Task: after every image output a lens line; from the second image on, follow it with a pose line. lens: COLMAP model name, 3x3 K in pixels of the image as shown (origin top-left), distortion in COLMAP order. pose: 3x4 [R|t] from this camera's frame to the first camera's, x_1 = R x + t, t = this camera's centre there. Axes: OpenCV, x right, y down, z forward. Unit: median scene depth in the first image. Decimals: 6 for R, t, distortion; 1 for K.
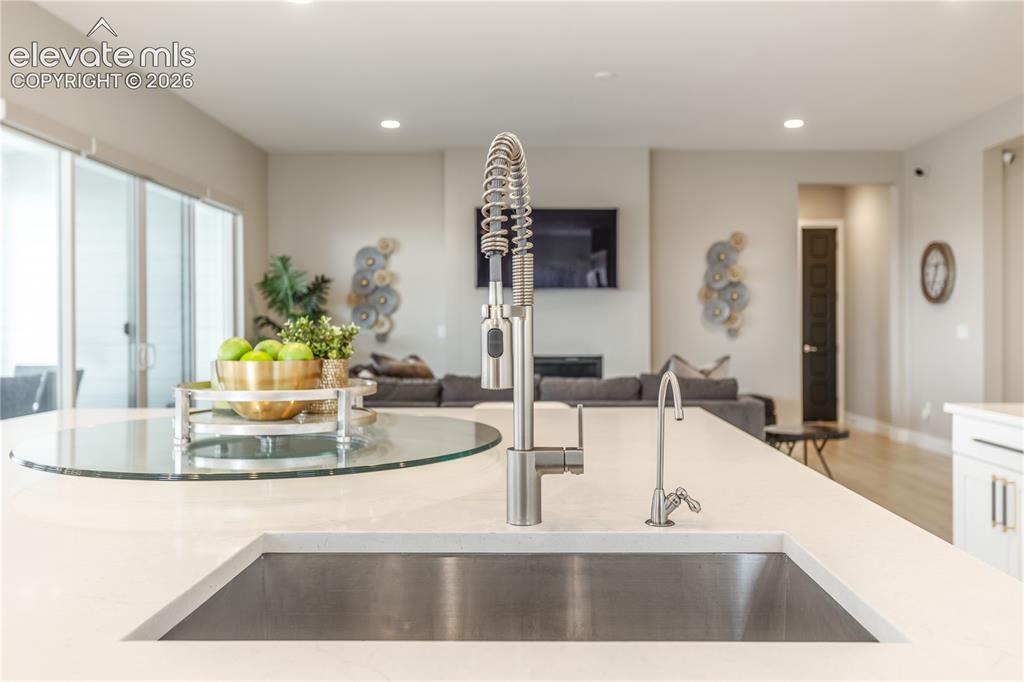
lens RADIAL K [[724.3, 0, 517.3], [0, 724.3, 338.2], [0, 0, 1]] dist [0.024389, 0.000823]
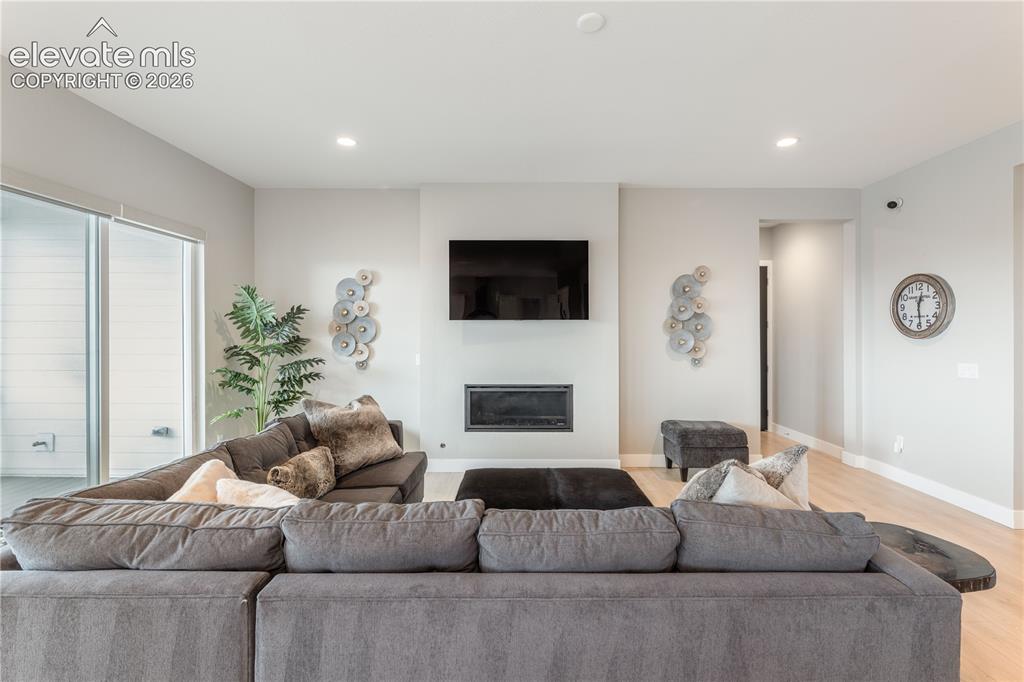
lens RADIAL K [[423.3, 0, 512.0], [0, 423.3, 341.0], [0, 0, 1]] dist [0.000679, 0.000016]
pose [[0.999991, 0.004289, 0.000372, 0.030819], [-0.004288, 0.999990, -0.001327, -0.035967], [-0.000378, 0.001326, 0.999999, 0.392043]]
